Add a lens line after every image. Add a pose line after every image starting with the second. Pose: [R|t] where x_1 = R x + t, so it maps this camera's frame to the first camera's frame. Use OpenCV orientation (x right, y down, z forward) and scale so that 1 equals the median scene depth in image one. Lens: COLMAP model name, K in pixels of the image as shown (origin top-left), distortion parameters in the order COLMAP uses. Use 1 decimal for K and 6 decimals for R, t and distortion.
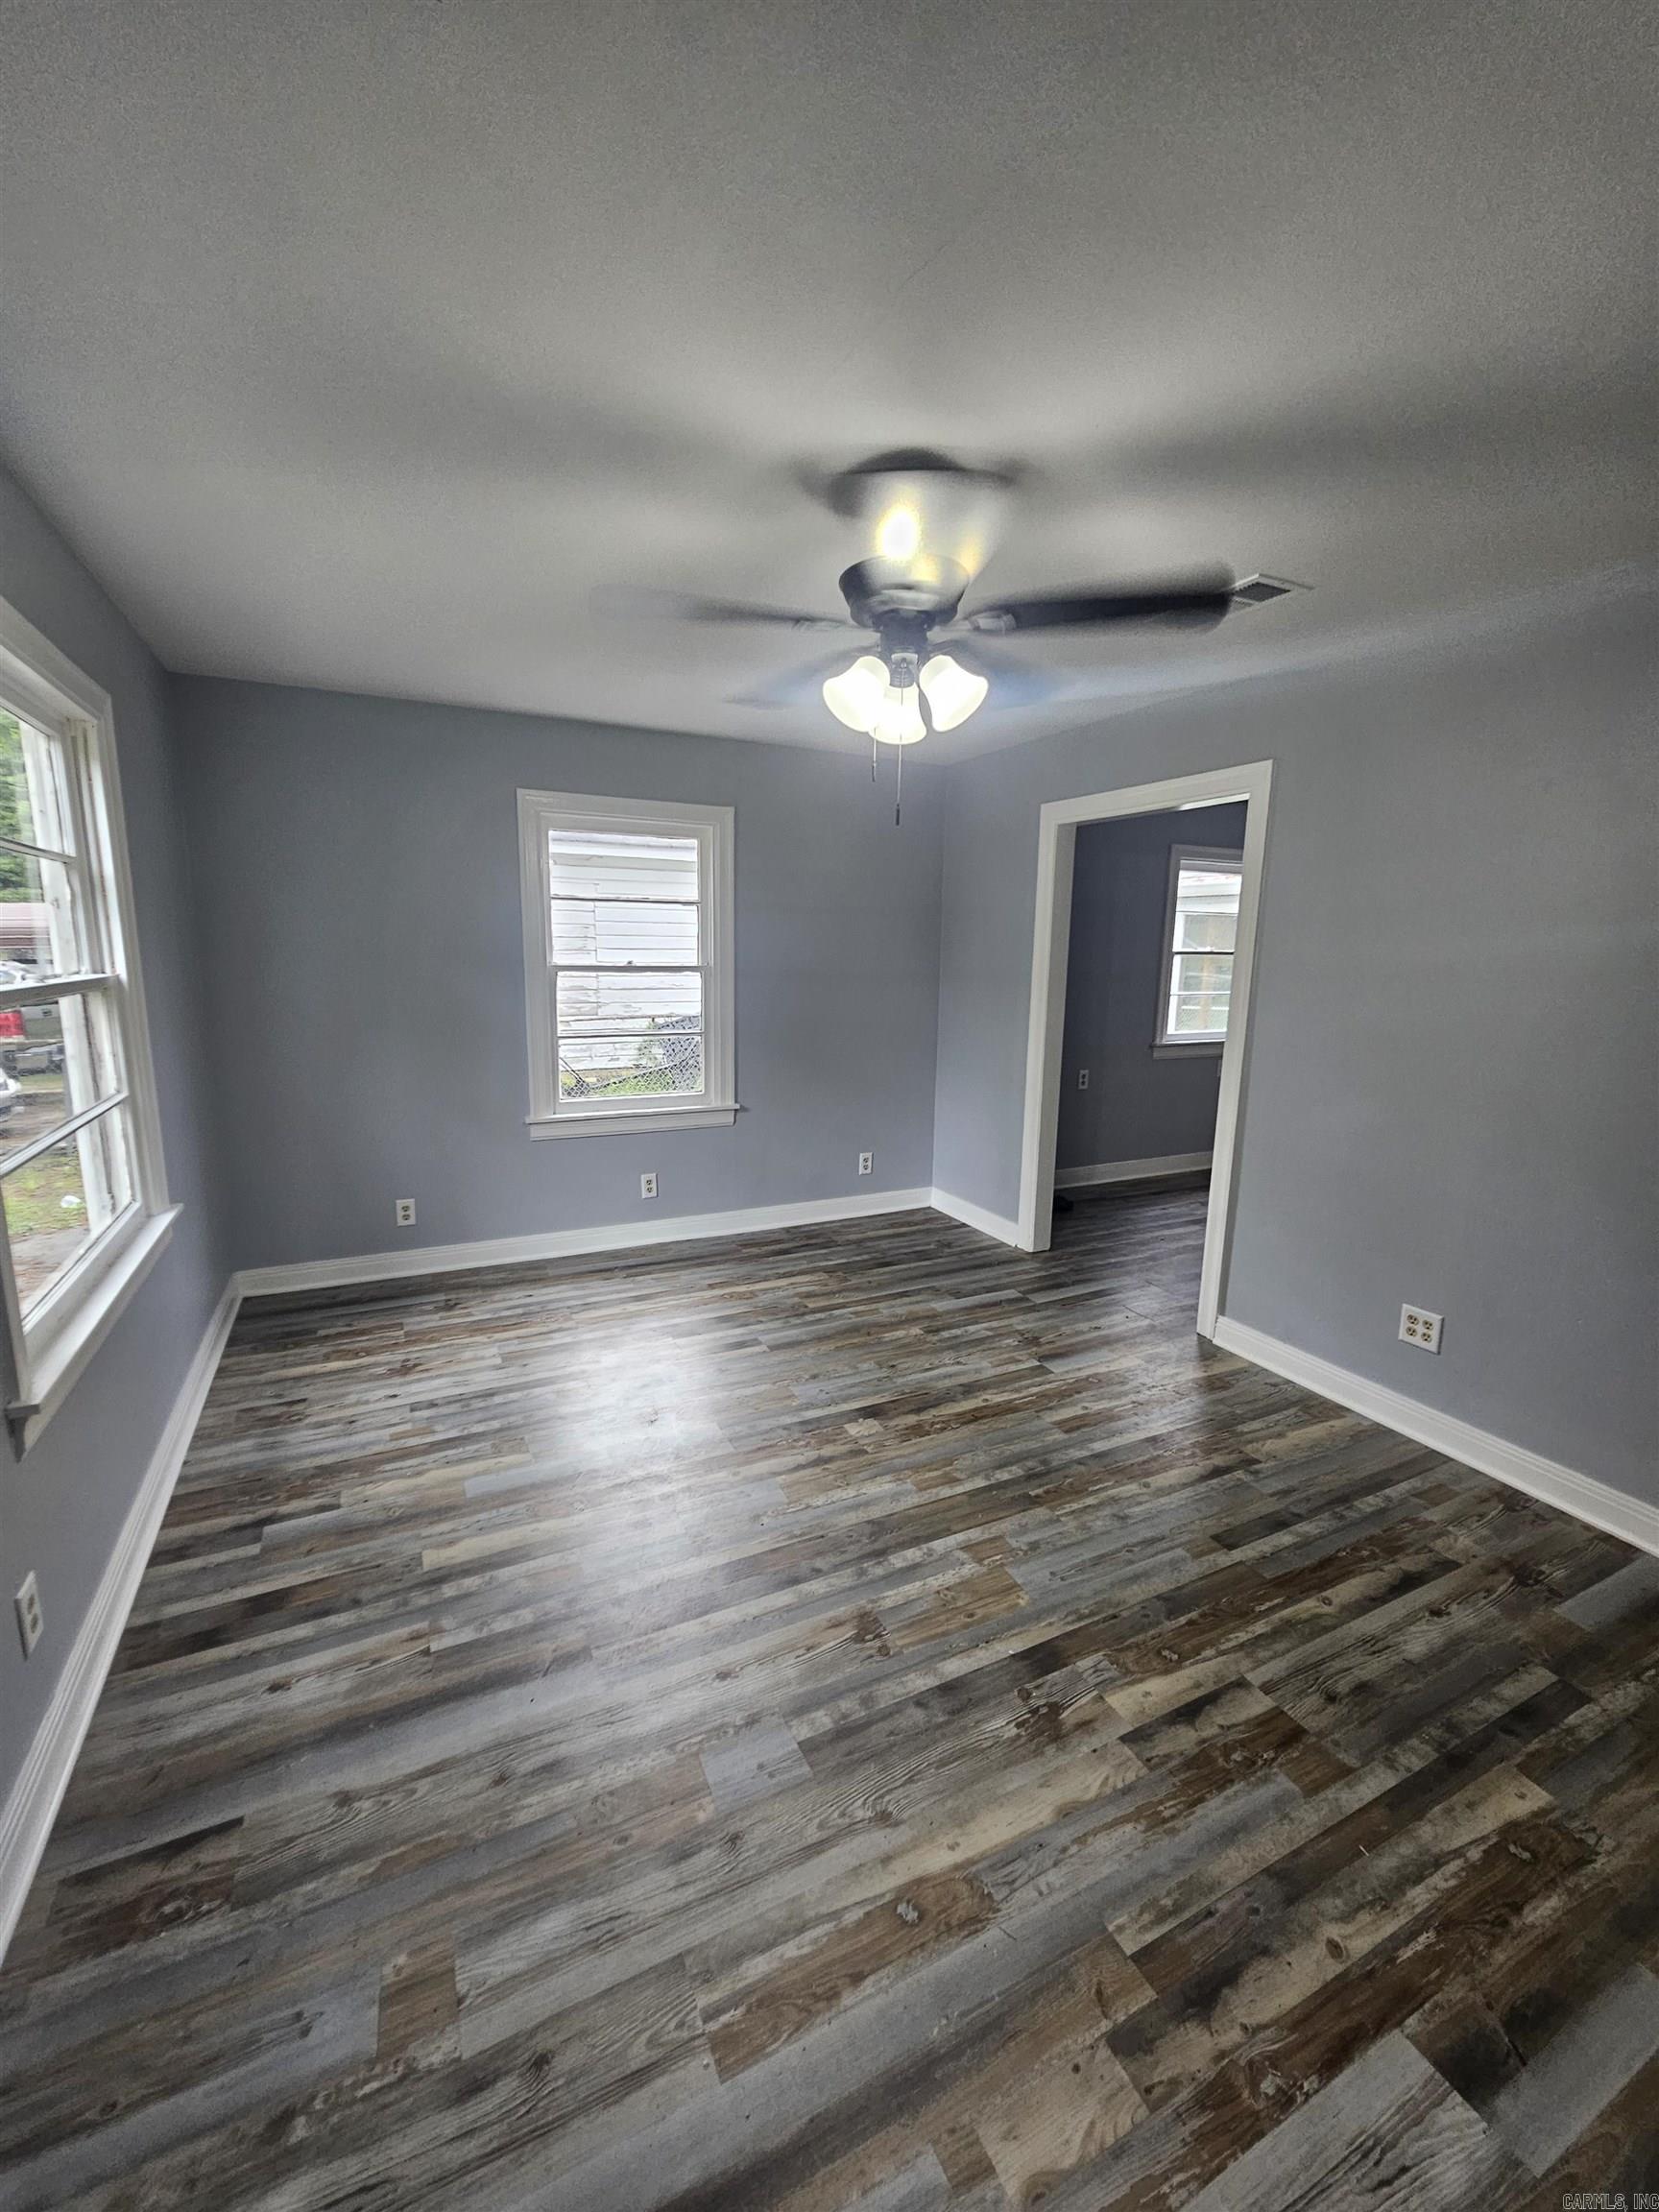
lens RADIAL K [[904.6, 0, 831.4], [0, 904.6, 1118.6], [0, 0, 1]] dist [-0.002877, 0.000913]
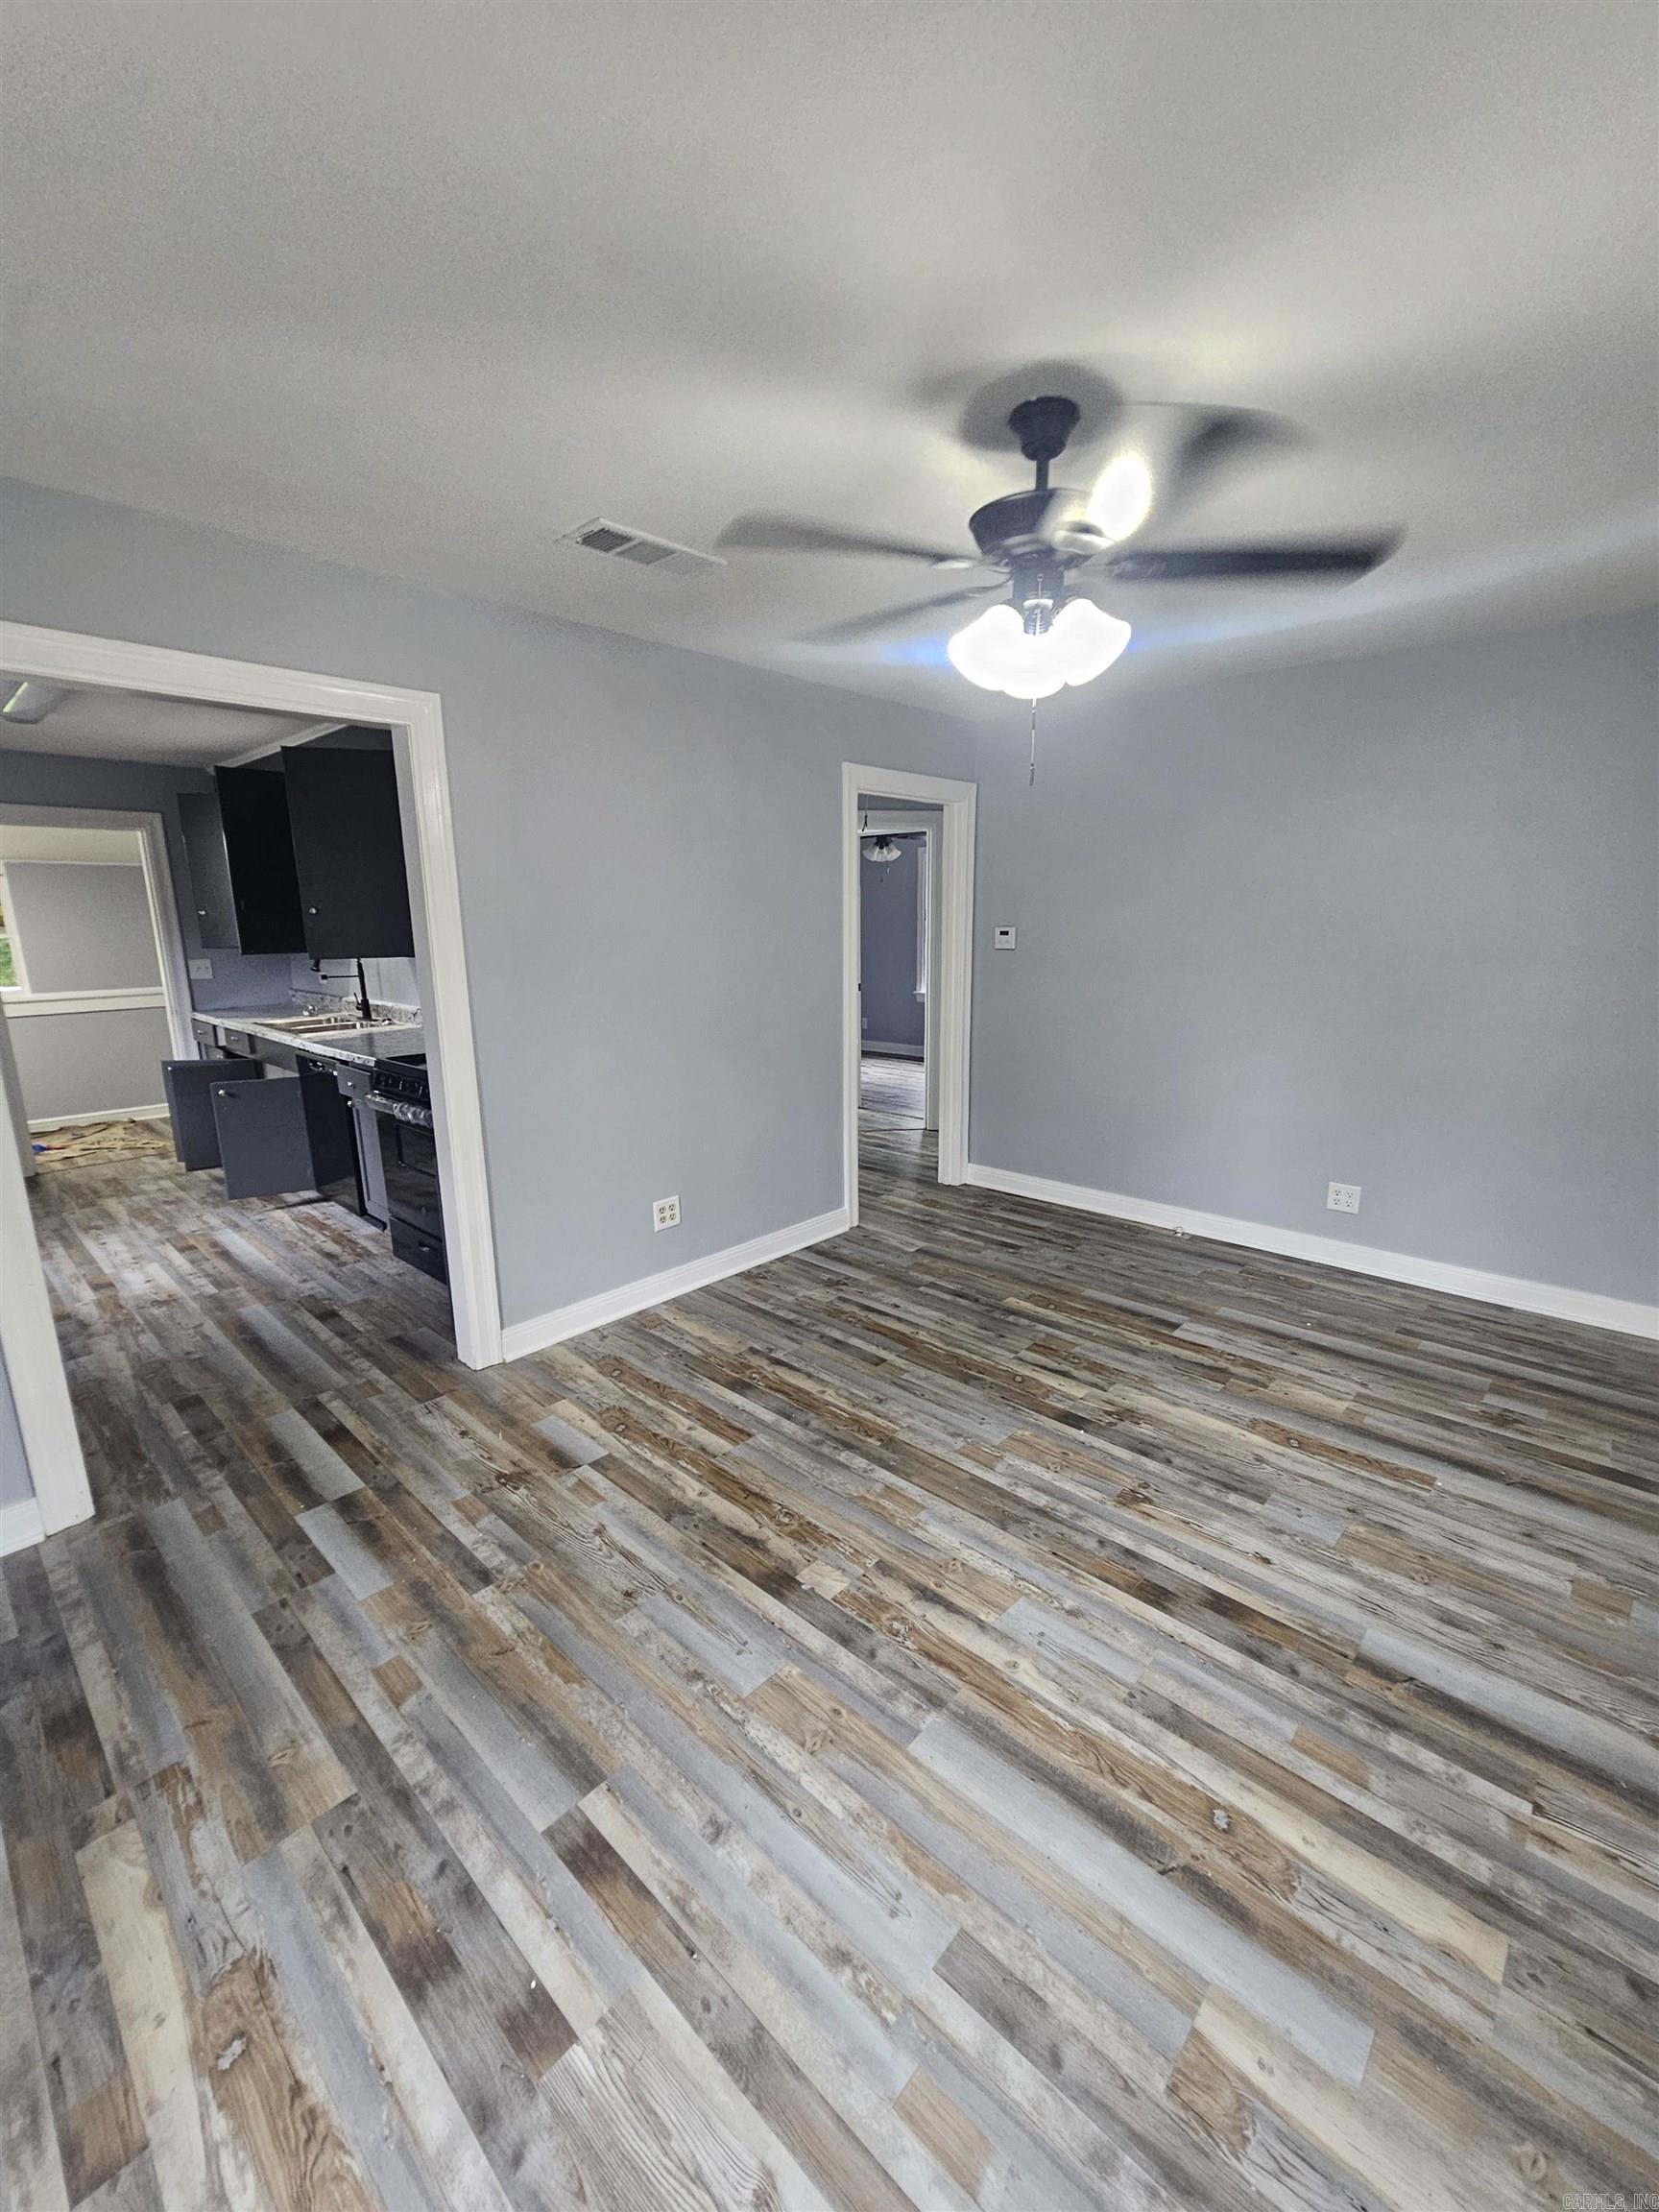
lens RADIAL K [[911.0, 0, 830.9], [0, 911.0, 1112.9], [0, 0, 1]] dist [-0.002218, -0.000901]
pose [[-0.356618, -0.210928, 0.910128, -0.684082], [0.182125, 0.939794, 0.289166, -0.275990], [-0.916326, 0.268879, -0.296733, 1.364481]]
